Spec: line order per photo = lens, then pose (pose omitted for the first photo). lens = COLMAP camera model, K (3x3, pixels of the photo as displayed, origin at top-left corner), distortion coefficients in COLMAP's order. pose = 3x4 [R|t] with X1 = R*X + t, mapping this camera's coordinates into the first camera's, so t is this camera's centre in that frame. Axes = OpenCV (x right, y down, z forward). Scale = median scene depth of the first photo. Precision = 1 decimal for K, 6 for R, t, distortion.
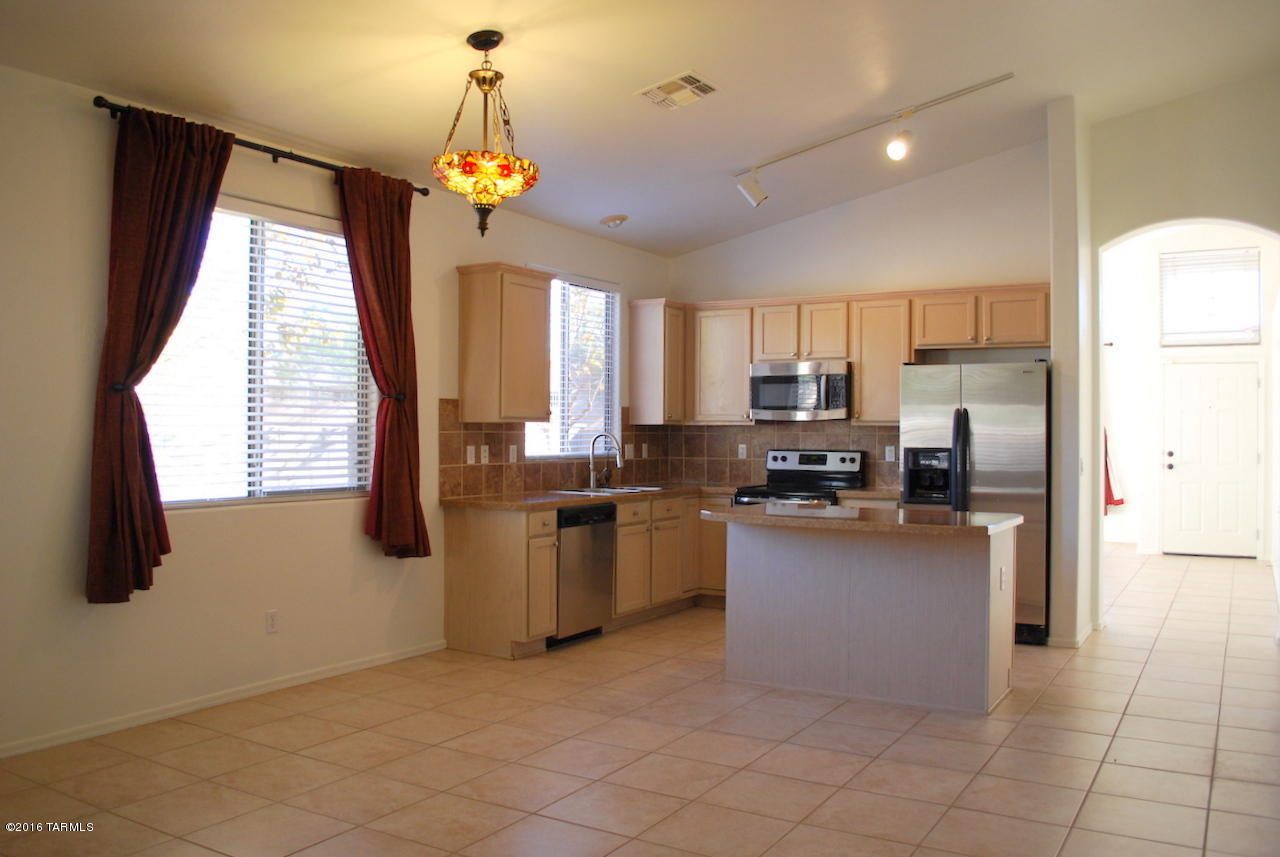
lens RADIAL K [[1042.6, 0, 640.0], [0, 1042.6, 428.5], [0, 0, 1]] dist [-0.072655, -0.004396]
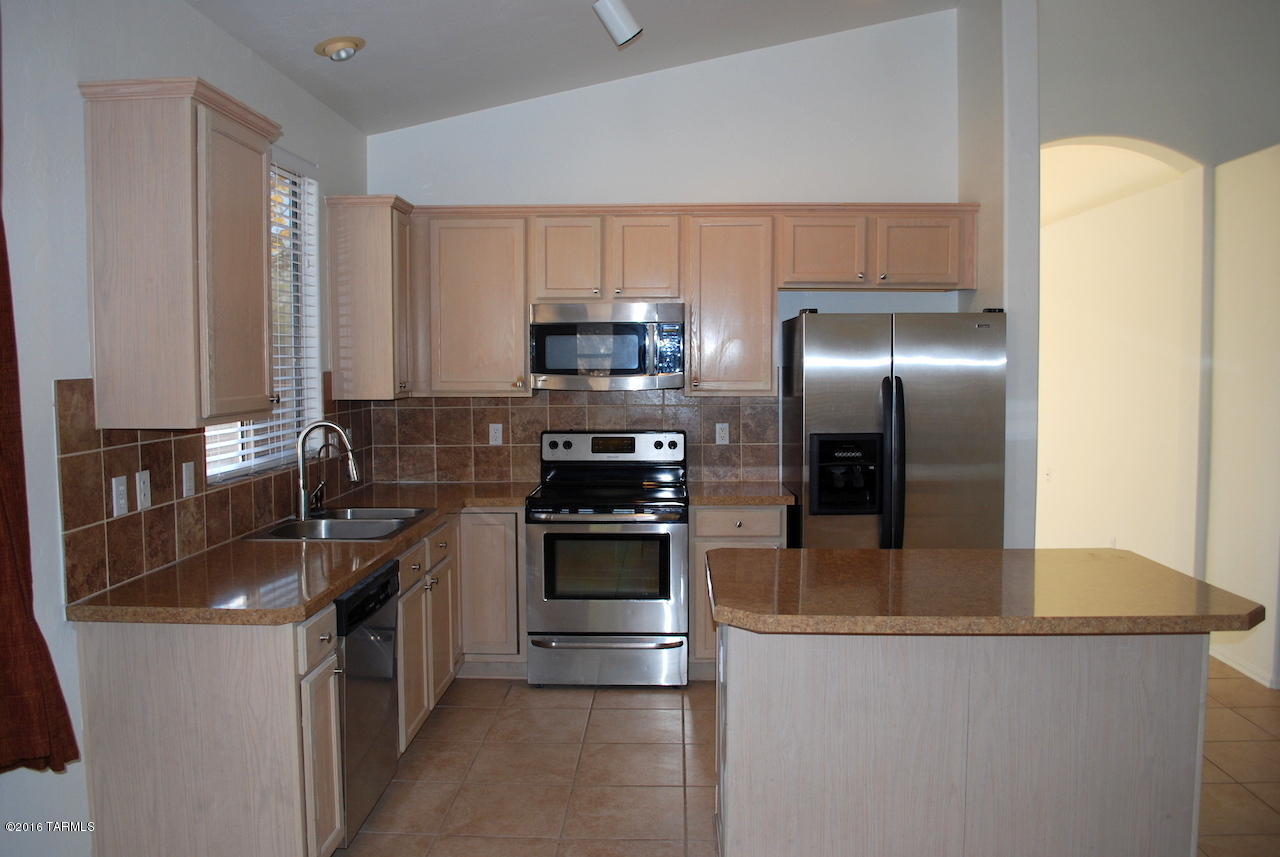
lens RADIAL K [[1014.3, 0, 640.0], [0, 1014.3, 428.5], [0, 0, 1]] dist [-0.075647, -0.001087]
pose [[0.875014, -0.041248, 0.482338, -0.152198], [0.007746, 0.997429, 0.071246, -0.031035], [-0.484036, -0.058605, 0.873083, 0.439054]]
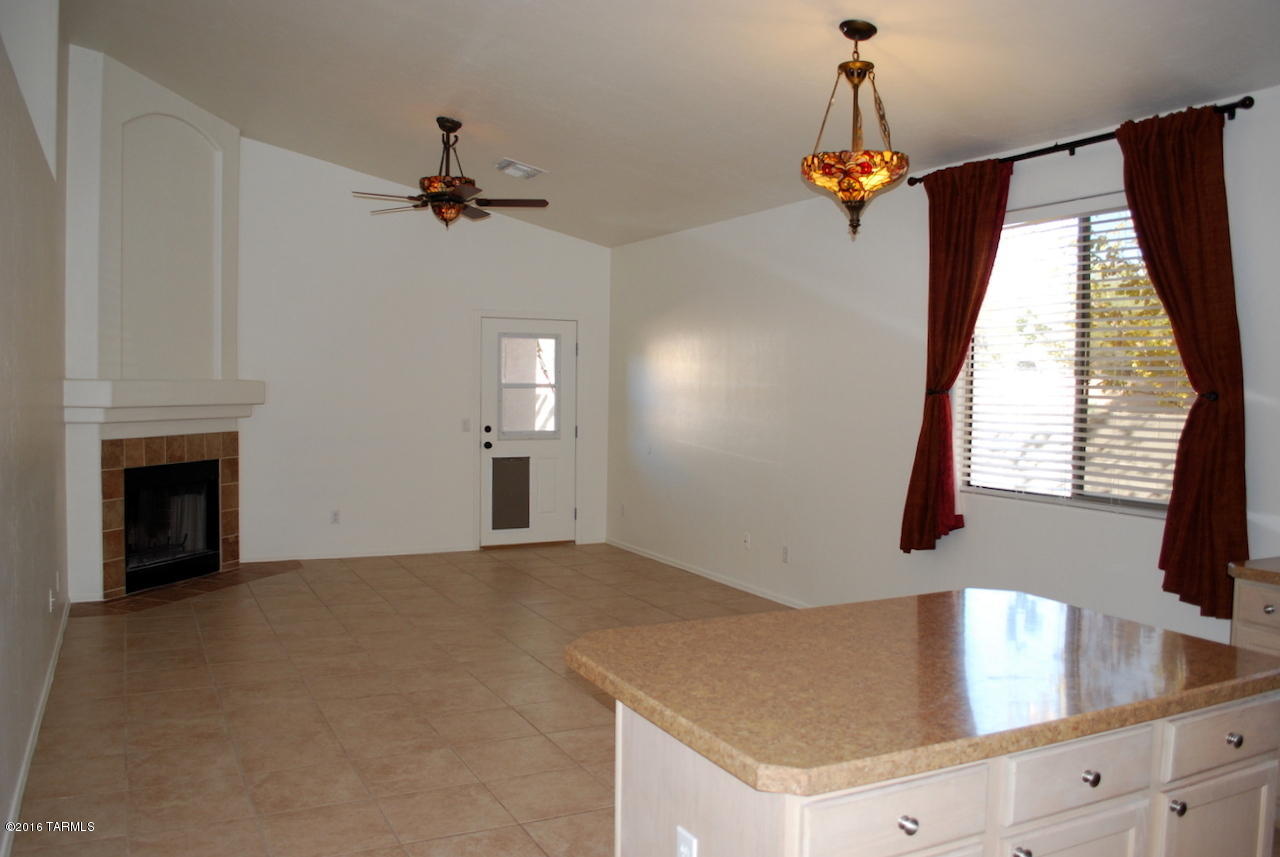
lens RADIAL K [[1032.8, 0, 640.0], [0, 1032.8, 428.5], [0, 0, 1]] dist [-0.068176, 0.000362]
pose [[-0.535362, 0.021481, -0.844350, 0.474982], [-0.019192, 0.999109, 0.037586, -0.021124], [0.844405, 0.036327, -0.534472, 0.827770]]
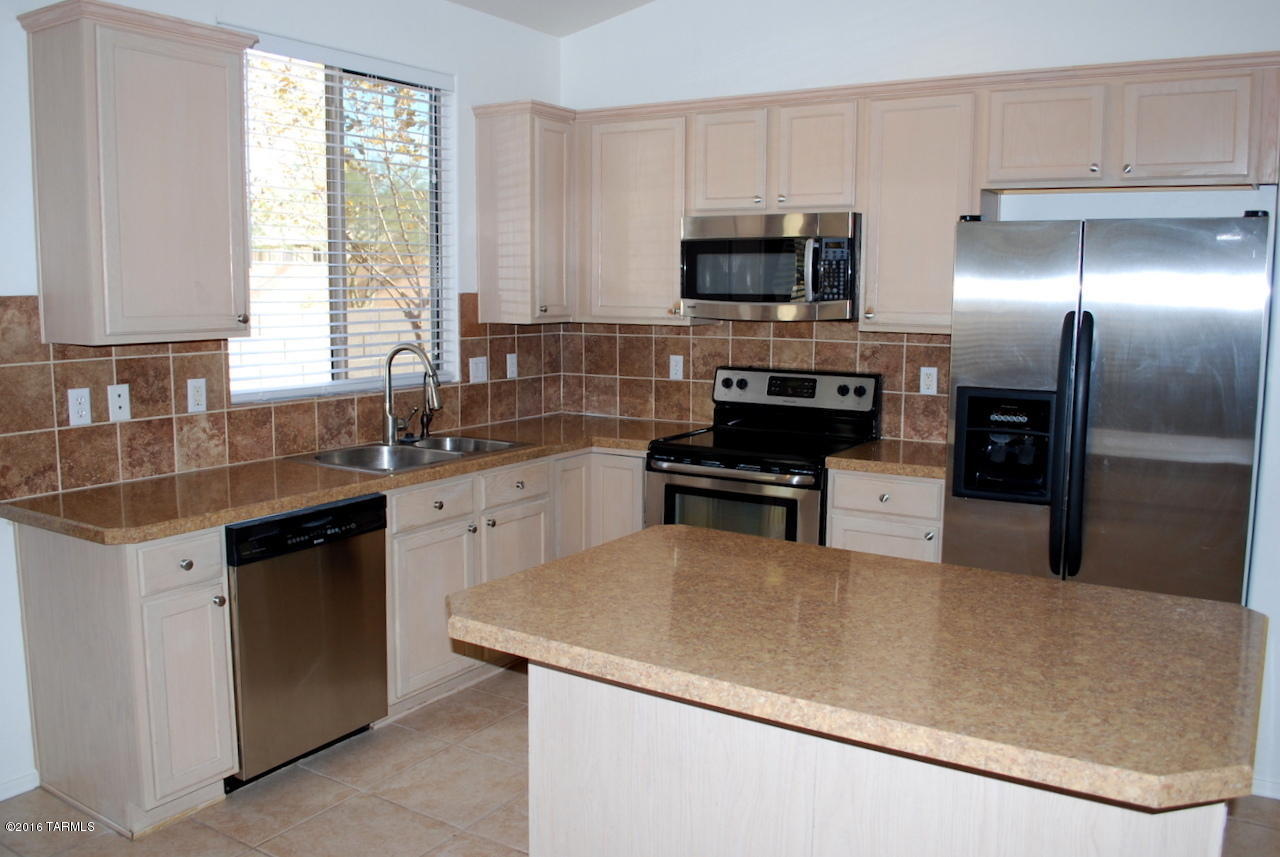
lens RADIAL K [[1057.4, 0, 640.0], [0, 1057.4, 428.5], [0, 0, 1]] dist [-0.075093, -0.006437]
pose [[0.999714, 0.004480, -0.023506, 0.104481], [-0.001274, 0.990889, 0.134678, -0.027697], [0.023895, -0.134610, 0.990611, 0.454195]]
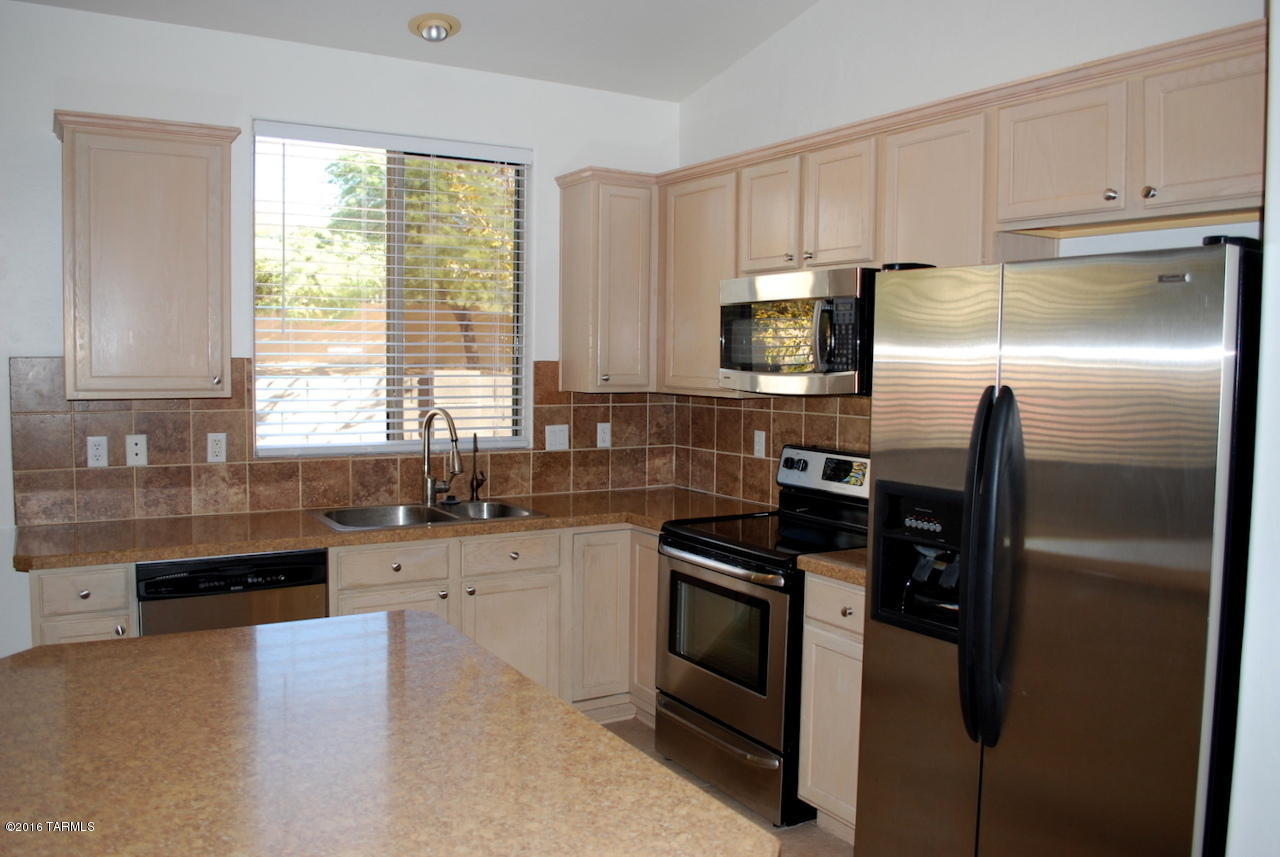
lens RADIAL K [[1014.3, 0, 640.0], [0, 1014.3, 428.5], [0, 0, 1]] dist [-0.075647, -0.001087]
pose [[0.883856, 0.038409, -0.466180, 0.328063], [-0.006342, 0.997515, 0.070162, -0.025612], [0.467717, -0.059057, 0.881903, 0.574016]]
